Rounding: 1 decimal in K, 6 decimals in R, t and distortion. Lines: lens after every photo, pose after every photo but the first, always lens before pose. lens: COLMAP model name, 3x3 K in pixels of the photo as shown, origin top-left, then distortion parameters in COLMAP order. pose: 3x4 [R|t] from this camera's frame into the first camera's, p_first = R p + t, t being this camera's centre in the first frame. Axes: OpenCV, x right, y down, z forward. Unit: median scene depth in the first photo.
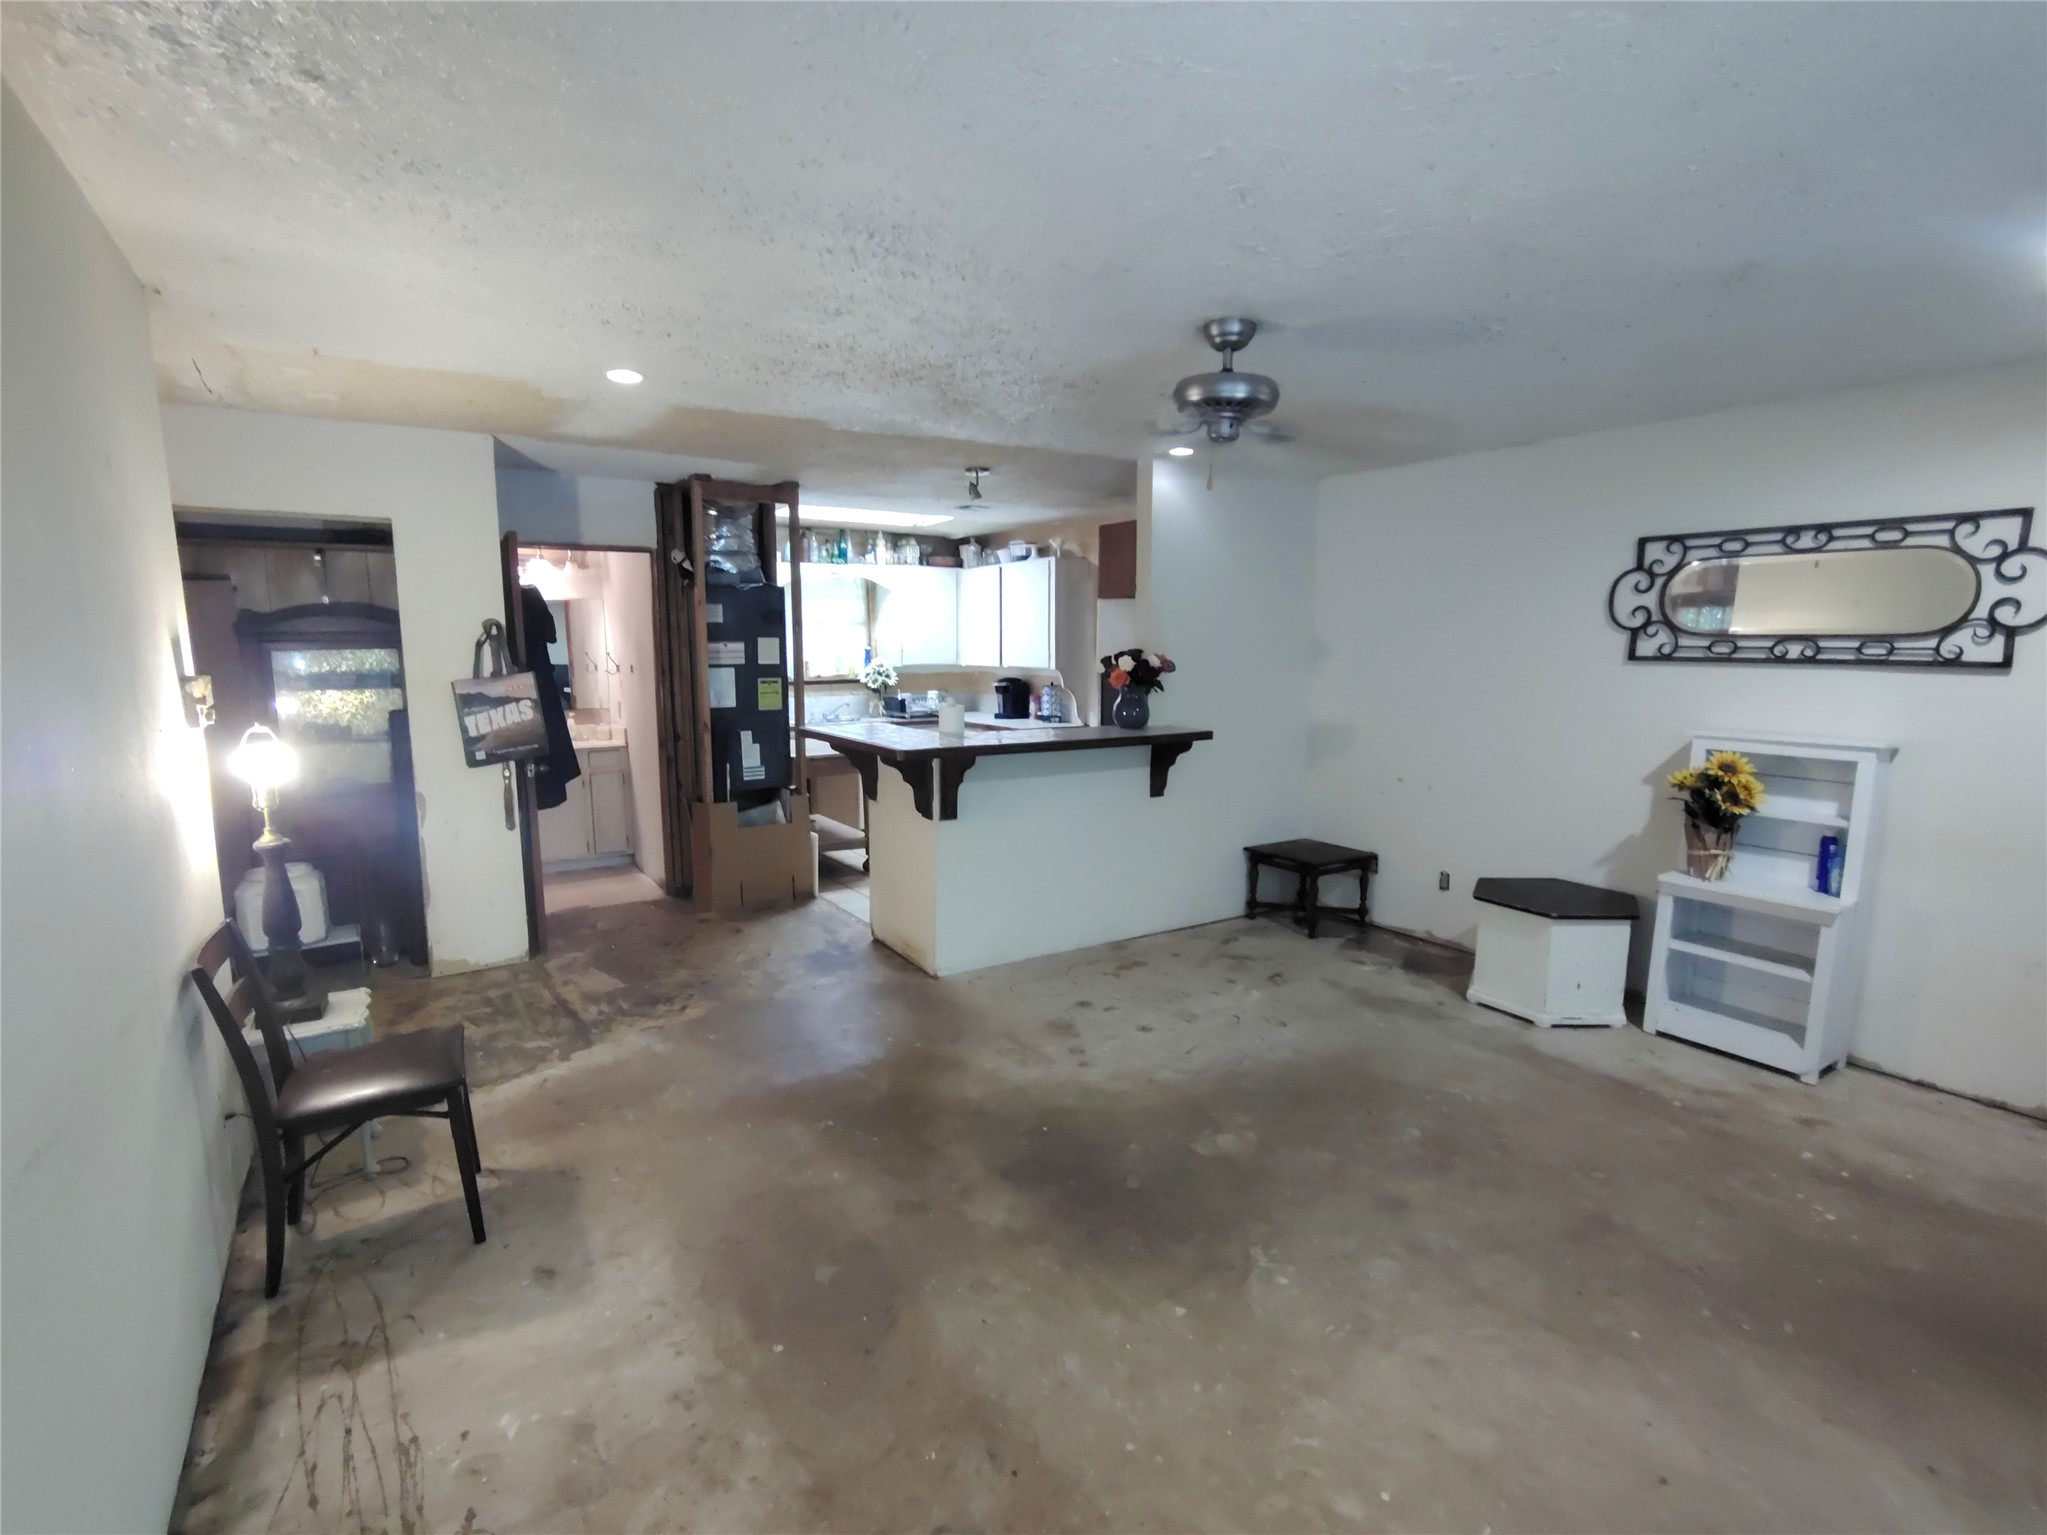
lens RADIAL K [[972.0, 0, 1005.4], [0, 972.0, 771.8], [0, 0, 1]] dist [-0.000440, 0.000066]
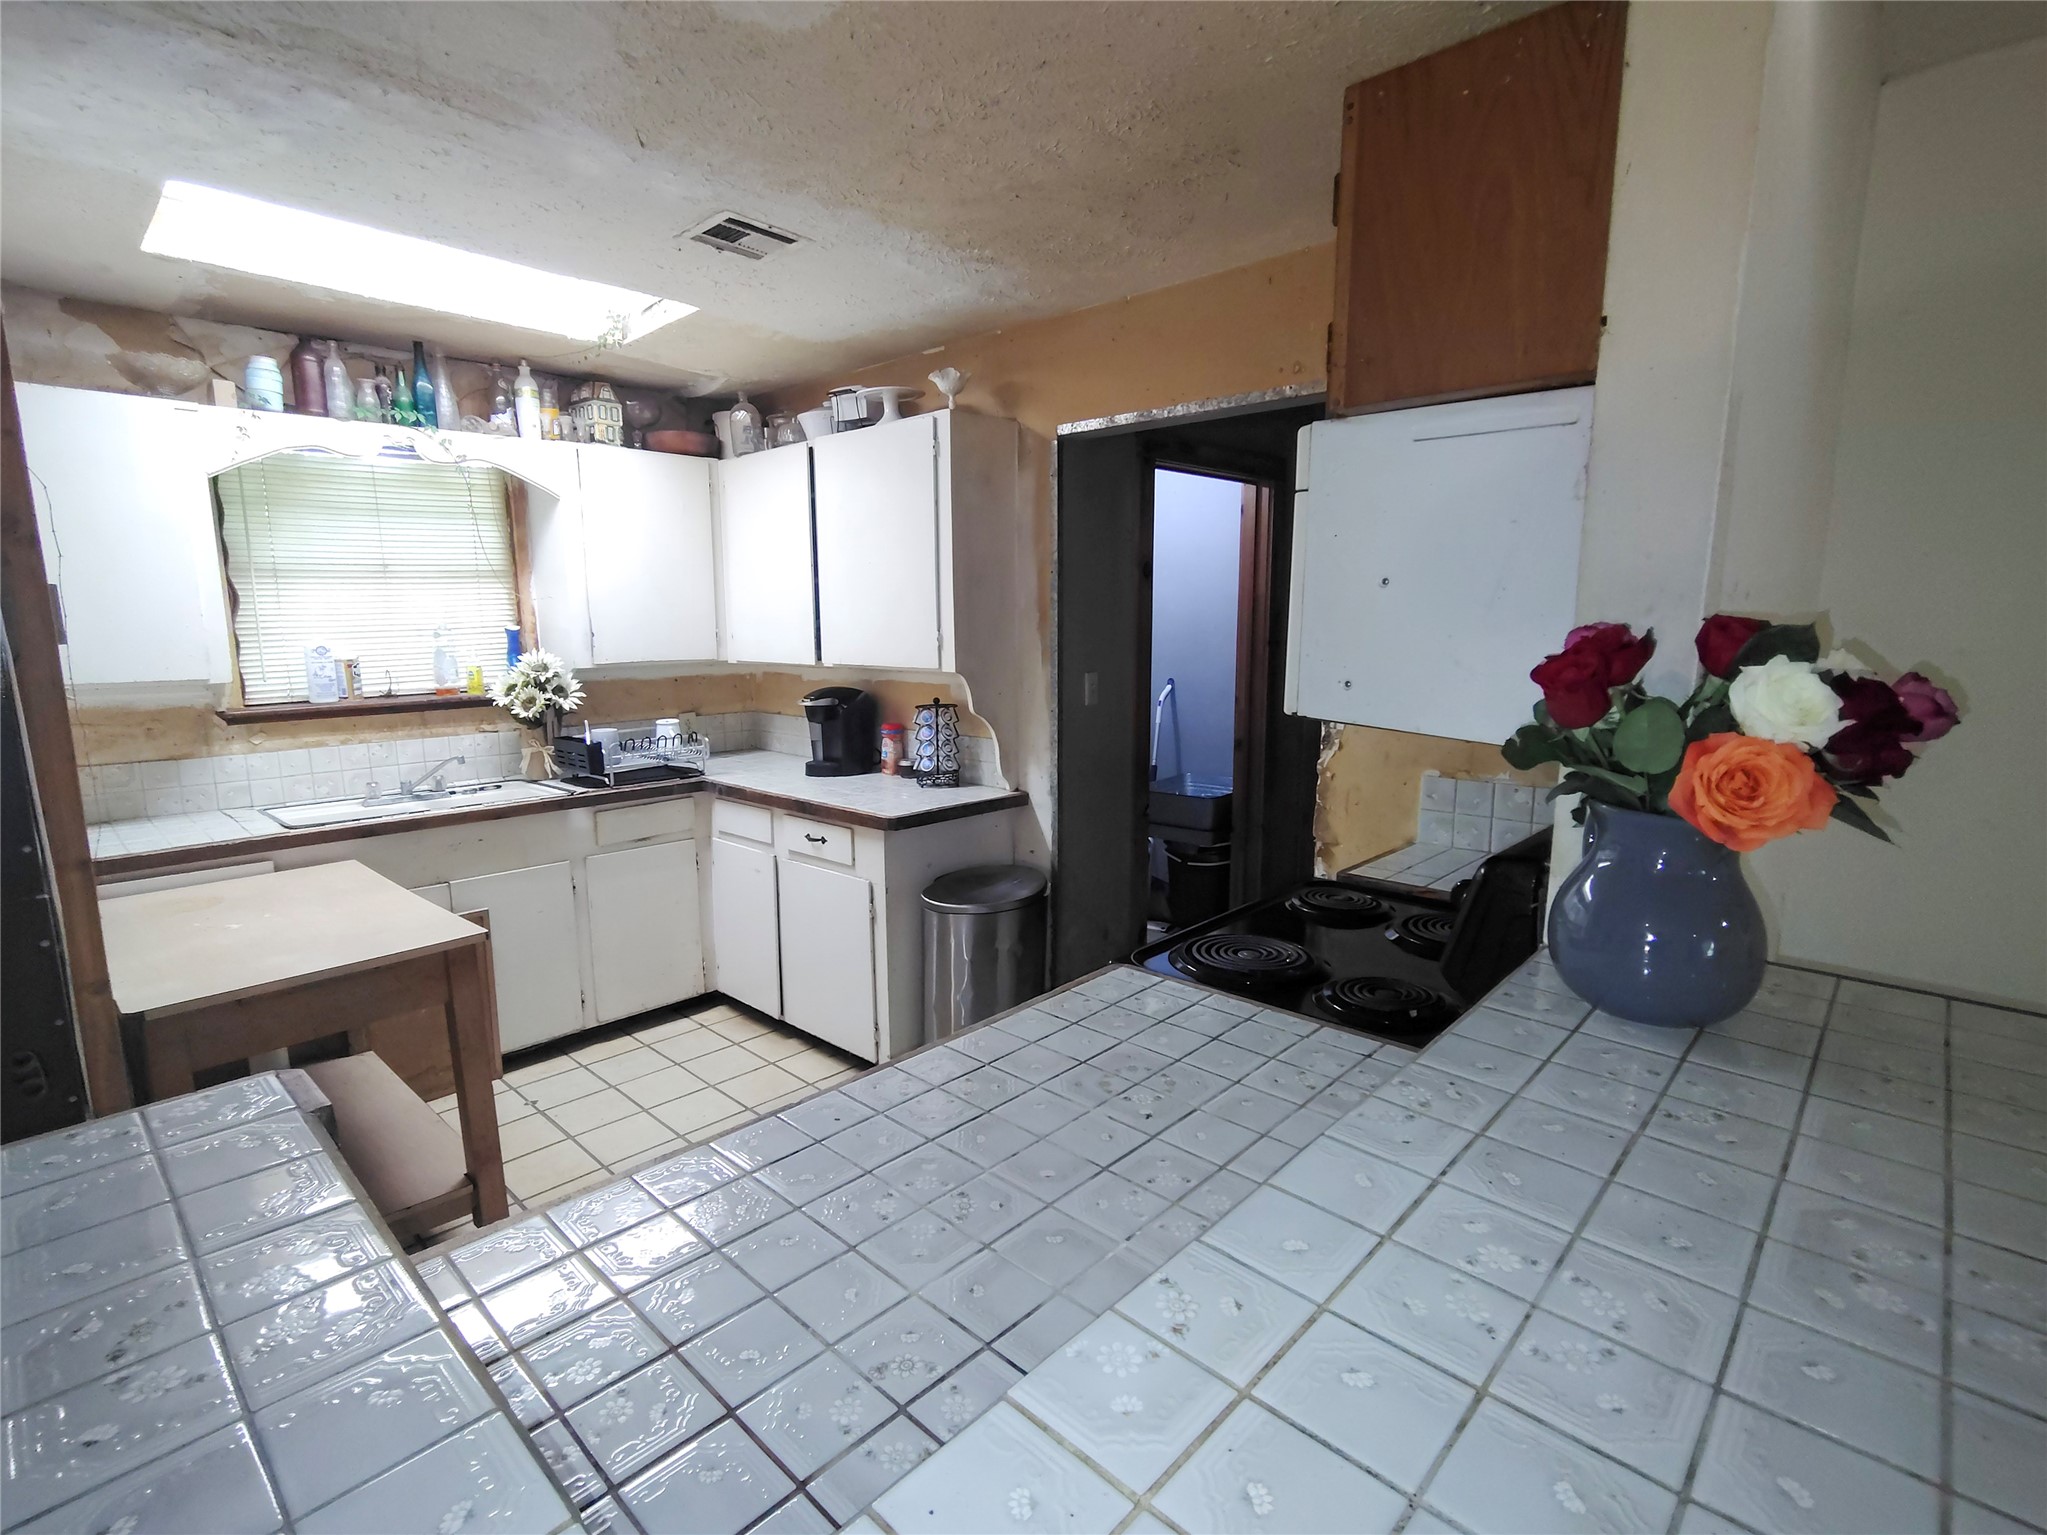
lens RADIAL K [[972.0, 0, 1005.4], [0, 972.0, 771.8], [0, 0, 1]] dist [-0.000440, 0.000066]
pose [[0.972629, -0.042553, 0.228433, -0.025207], [0.036572, 0.998870, 0.030354, -0.067001], [-0.229467, -0.021169, 0.973086, 0.516551]]
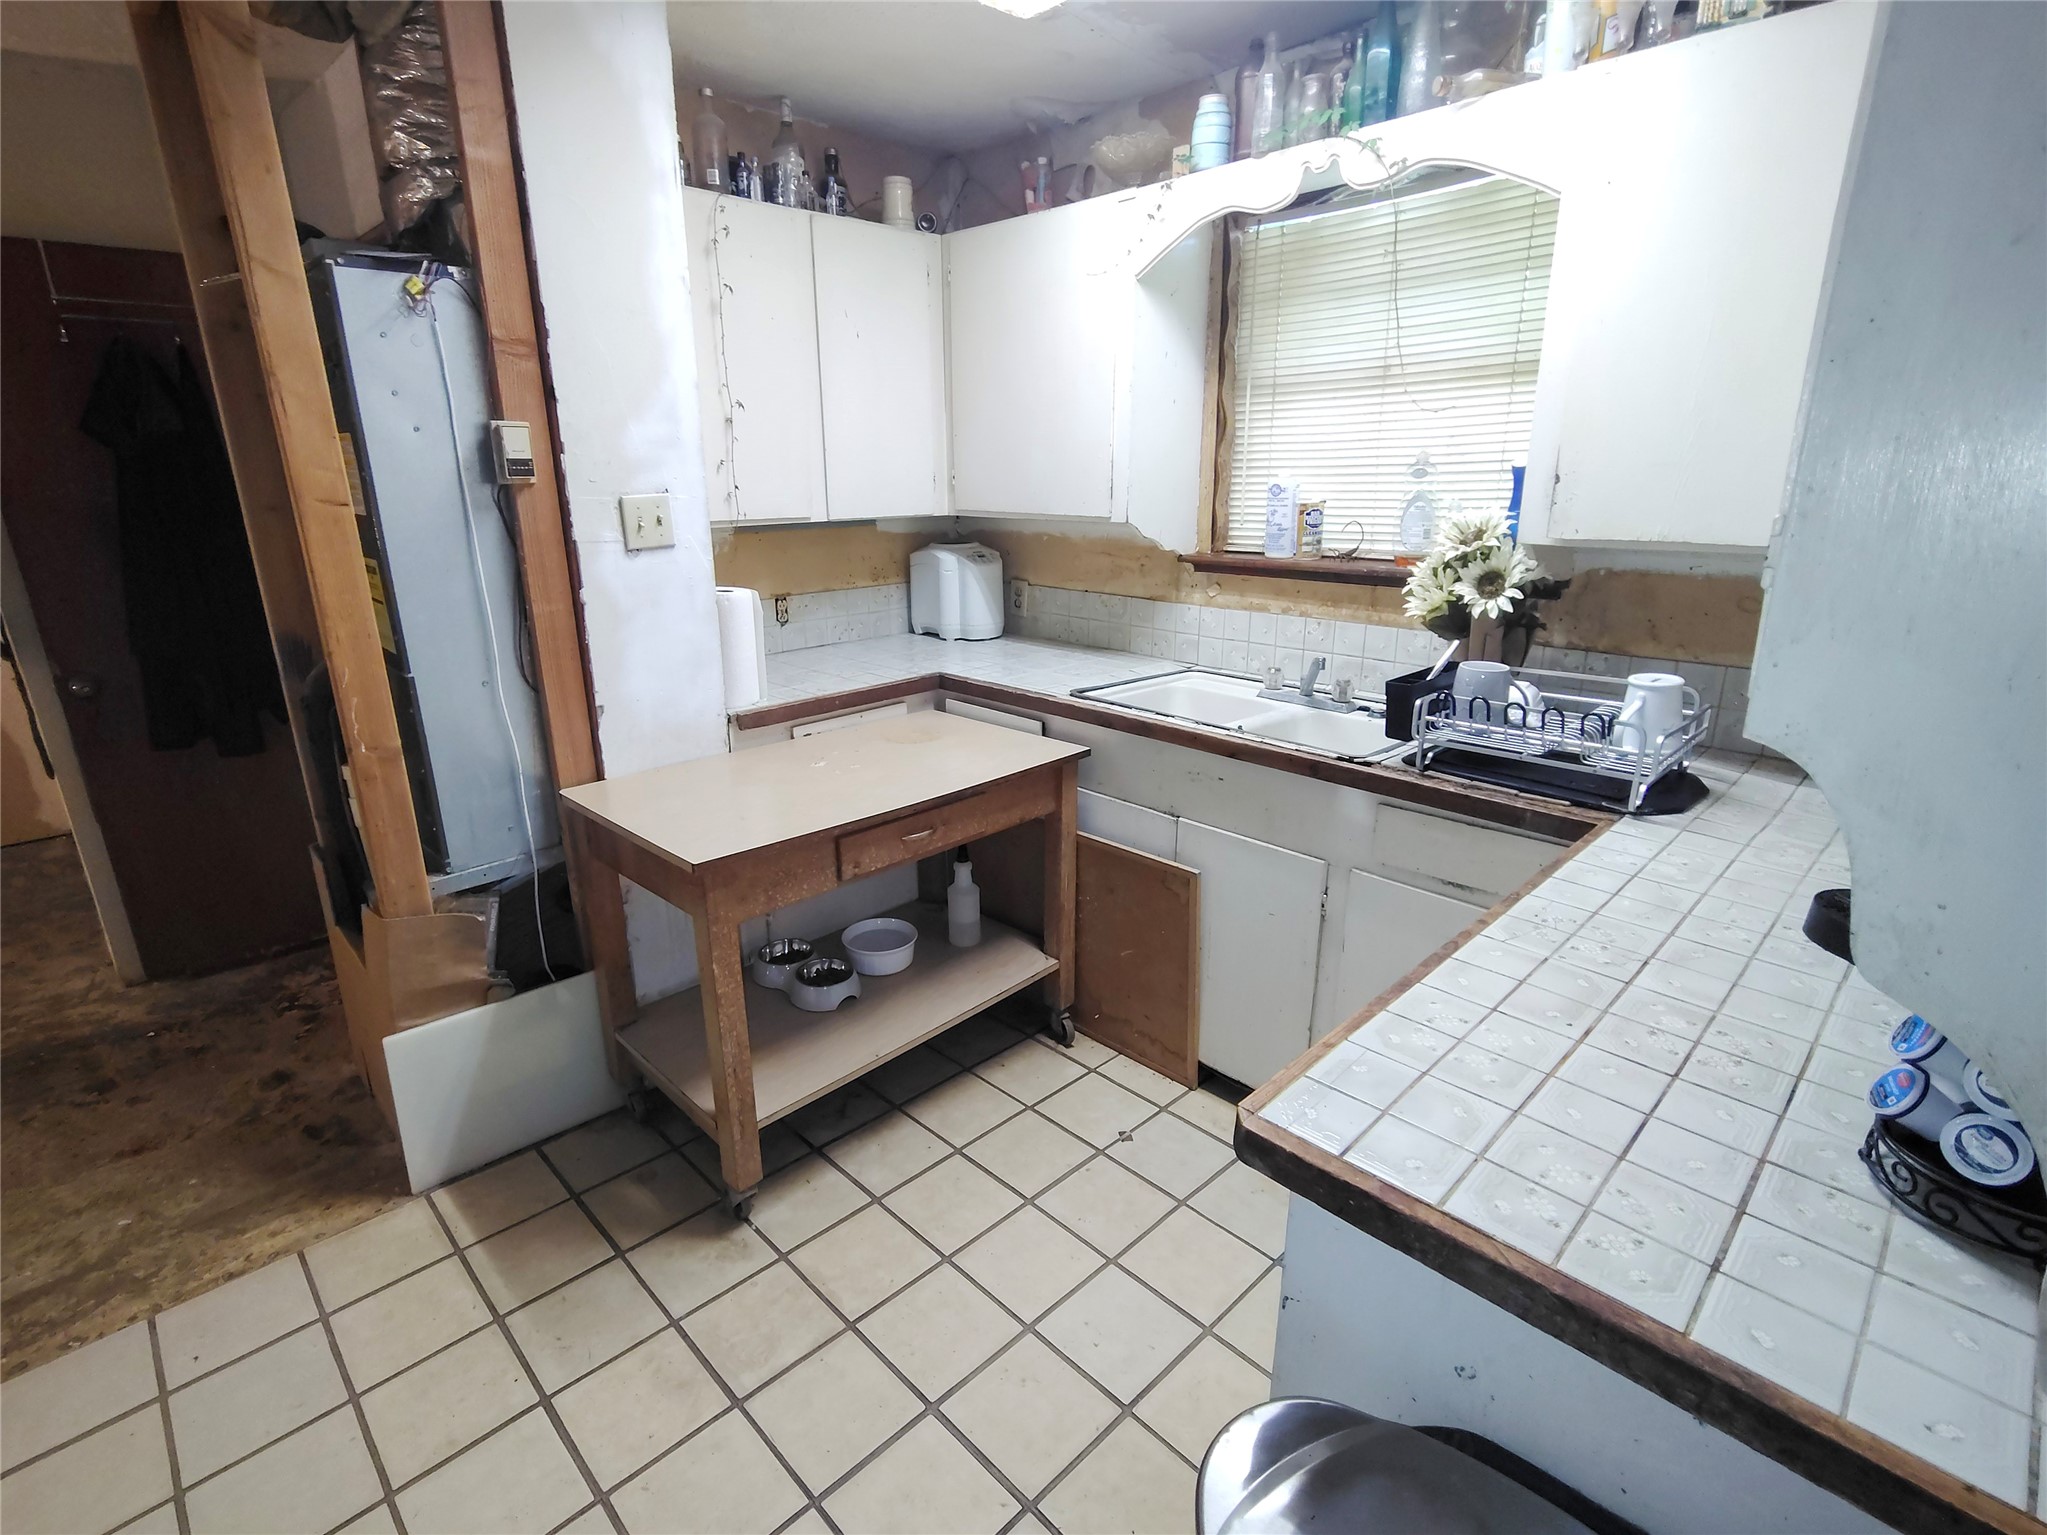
lens RADIAL K [[1011.3, 0, 1023.5], [0, 1011.3, 767.5], [0, 0, 1]] dist [-0.001085, -0.000008]
pose [[0.189578, 0.285291, -0.939505, 0.120321], [-0.121069, 0.956347, 0.265976, -0.109194], [0.974373, 0.063321, 0.215842, 0.850269]]
